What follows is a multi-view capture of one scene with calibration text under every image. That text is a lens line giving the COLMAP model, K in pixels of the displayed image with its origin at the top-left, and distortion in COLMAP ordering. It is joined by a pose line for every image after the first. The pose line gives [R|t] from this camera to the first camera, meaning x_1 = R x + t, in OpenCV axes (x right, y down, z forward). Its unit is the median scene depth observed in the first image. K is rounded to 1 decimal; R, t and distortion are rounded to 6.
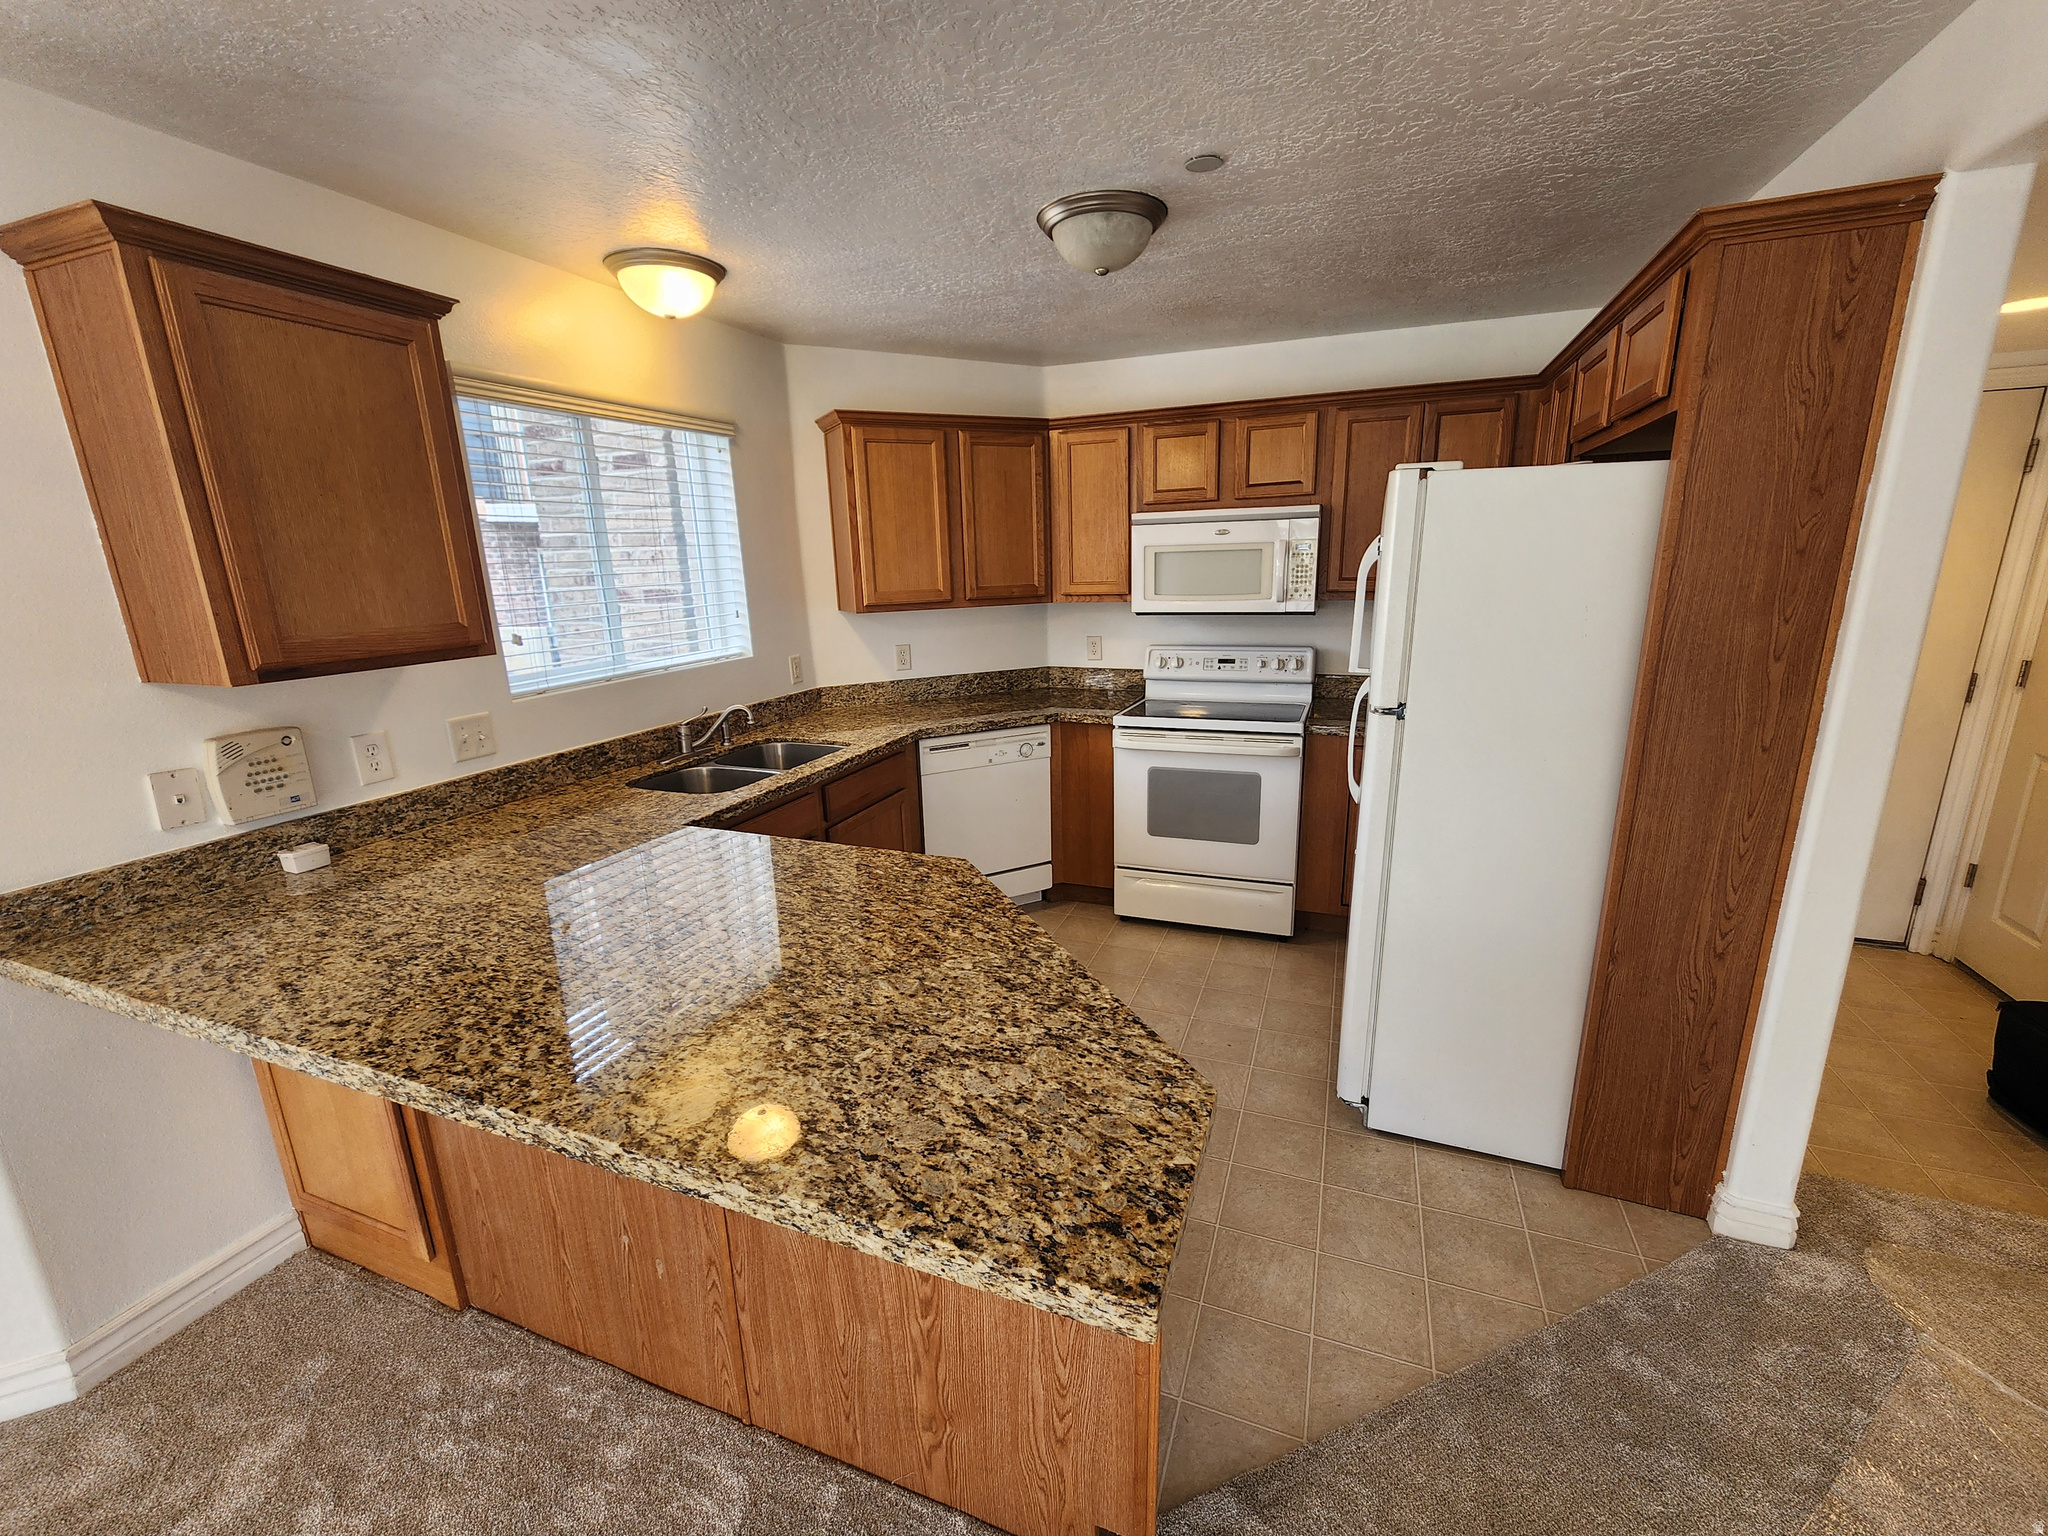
lens RADIAL K [[837.0, 0, 1028.7], [0, 837.0, 768.2], [0, 0, 1]] dist [0.000832, 0.000037]
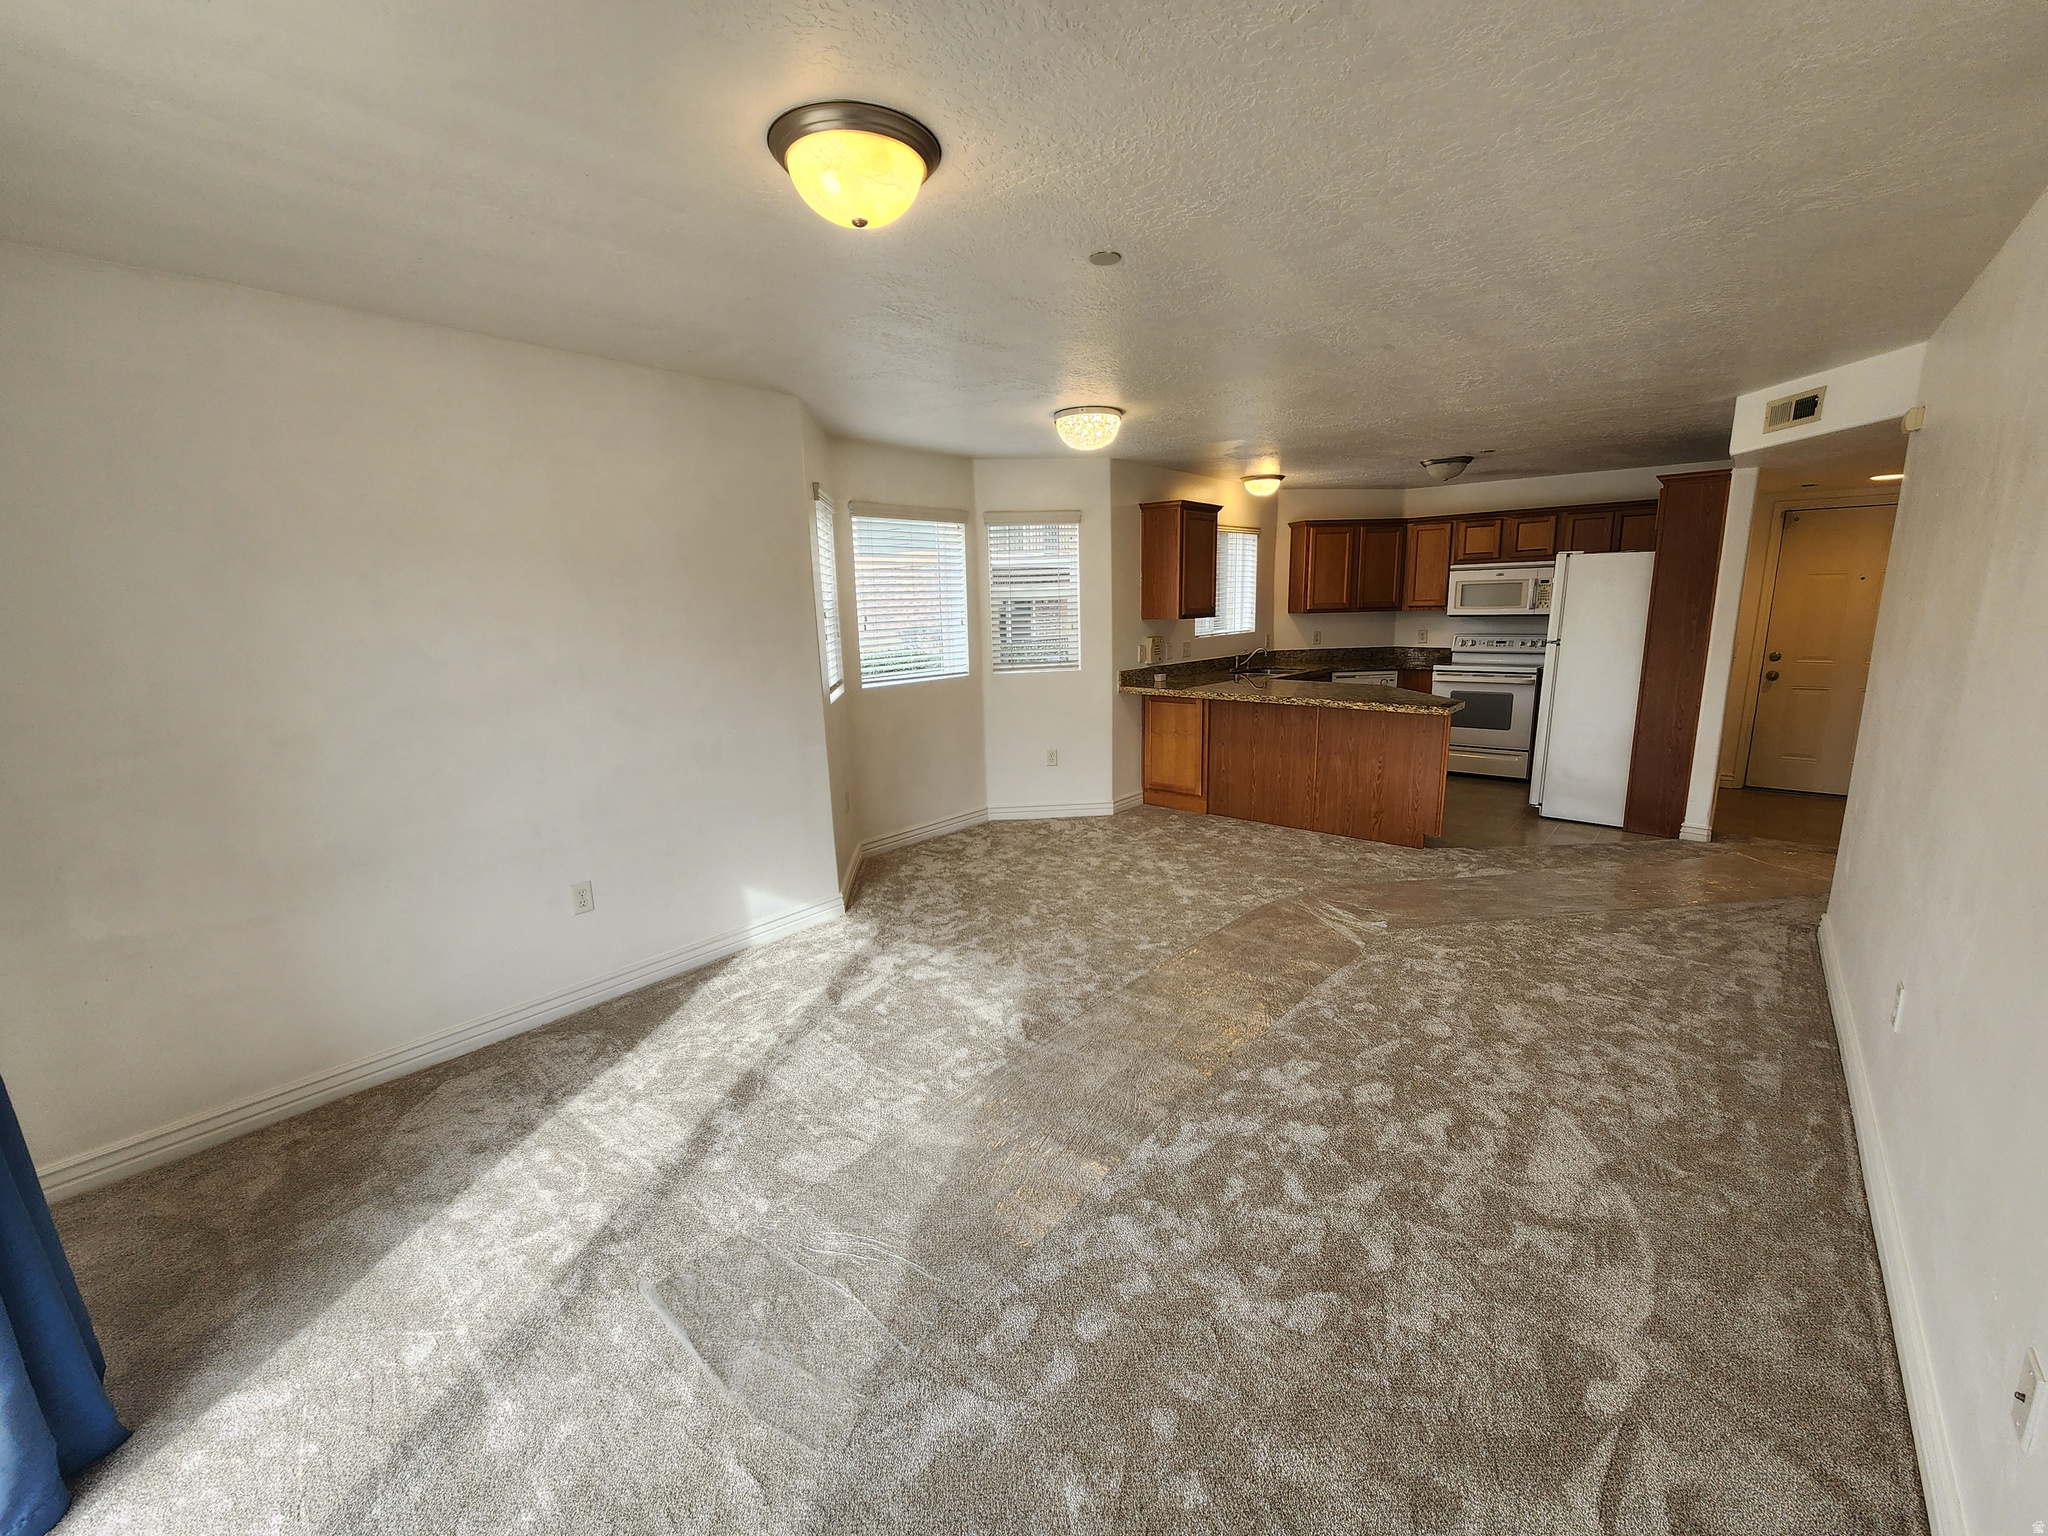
lens RADIAL K [[837.0, 0, 1028.7], [0, 837.0, 768.2], [0, 0, 1]] dist [0.000832, 0.000037]
pose [[0.945249, 0.068499, -0.319079, -0.292025], [-0.081981, 0.996212, -0.028999, 0.589684], [0.315884, 0.053570, 0.947284, -2.193362]]
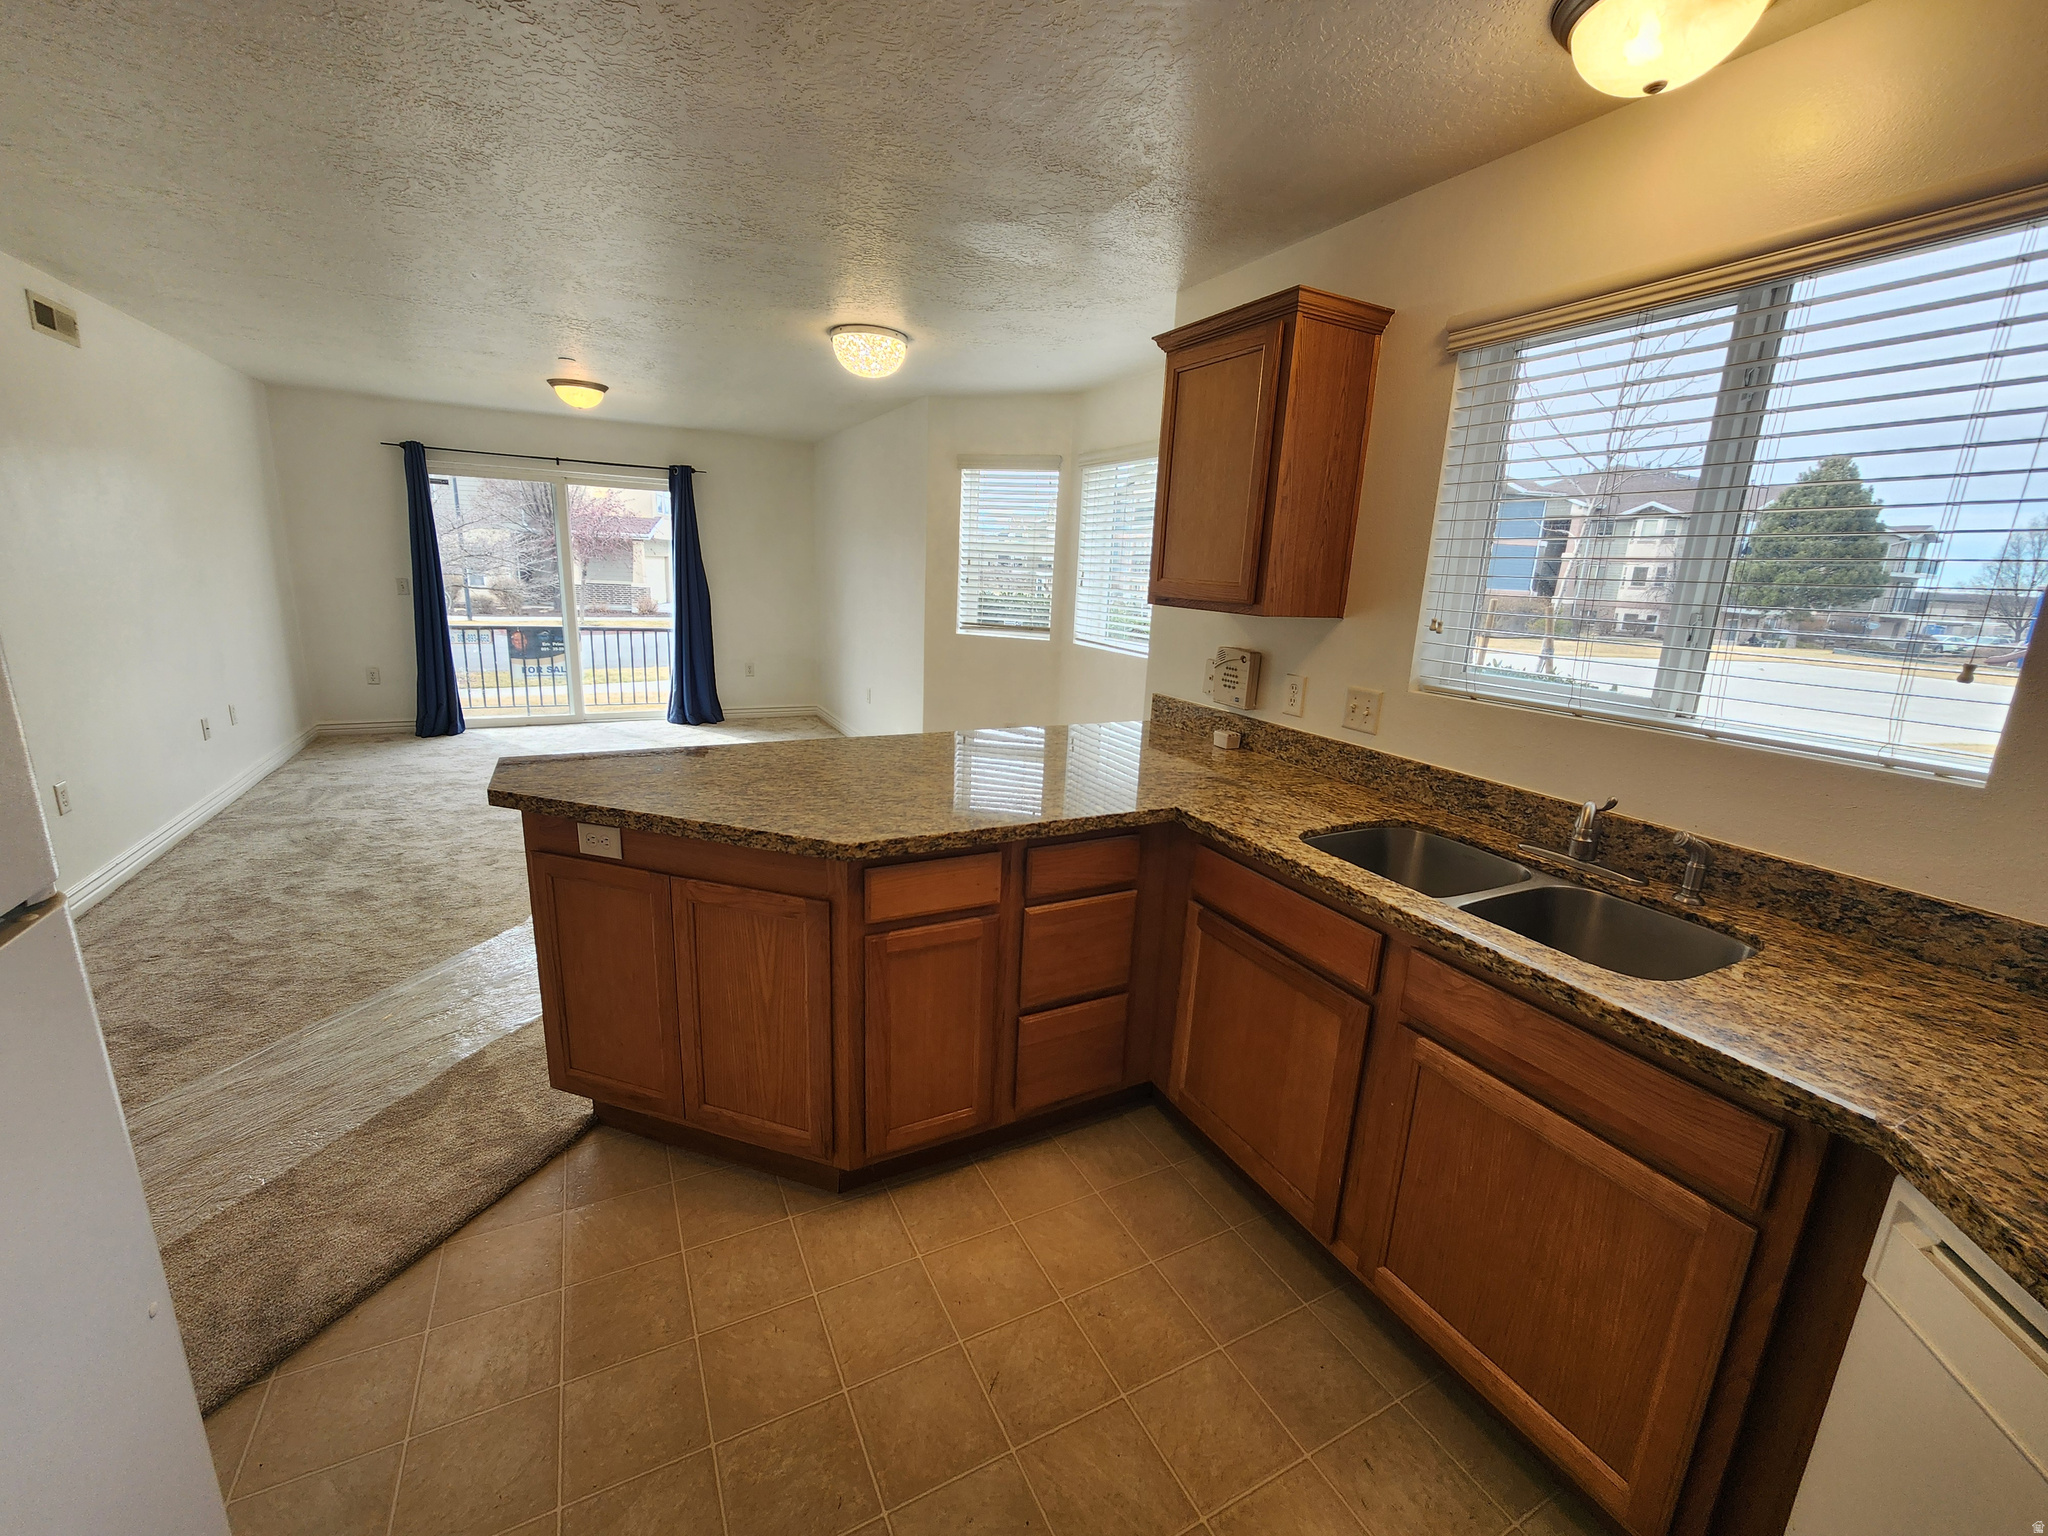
lens RADIAL K [[837.0, 0, 1028.7], [0, 837.0, 768.2], [0, 0, 1]] dist [0.000832, 0.000037]
pose [[-0.661305, 0.171363, -0.730281, 0.426033], [-0.214453, 0.889731, 0.402976, -0.357646], [0.718809, 0.423101, -0.551634, 1.572038]]
